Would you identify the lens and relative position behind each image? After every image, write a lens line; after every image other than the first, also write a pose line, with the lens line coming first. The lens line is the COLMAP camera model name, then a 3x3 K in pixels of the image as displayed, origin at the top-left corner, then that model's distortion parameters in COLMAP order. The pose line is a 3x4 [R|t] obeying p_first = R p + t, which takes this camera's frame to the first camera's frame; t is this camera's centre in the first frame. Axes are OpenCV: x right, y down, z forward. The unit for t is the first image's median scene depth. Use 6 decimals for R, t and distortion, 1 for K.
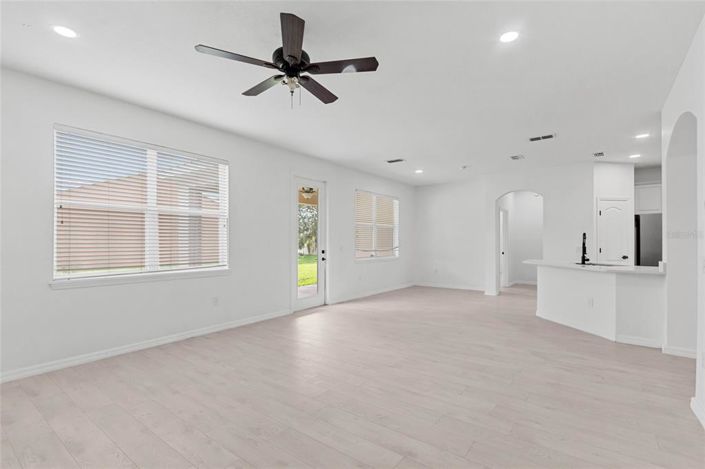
lens RADIAL K [[327.7, 0, 357.5], [0, 327.7, 236.8], [0, 0, 1]] dist [0.005437, -0.001264]
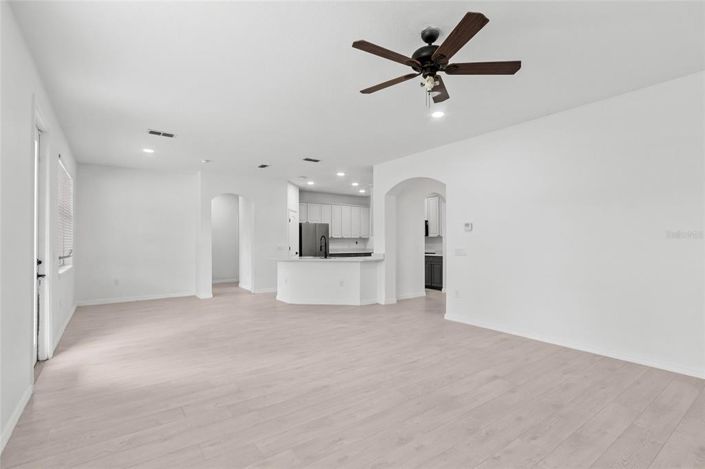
lens RADIAL K [[327.7, 0, 359.8], [0, 327.7, 237.5], [0, 0, 1]] dist [0.005437, -0.001264]
pose [[0.293644, 0.009595, 0.955867, -0.697751], [-0.011524, 0.999912, -0.006497, 0.004669], [-0.955845, -0.009108, 0.293729, 0.525771]]
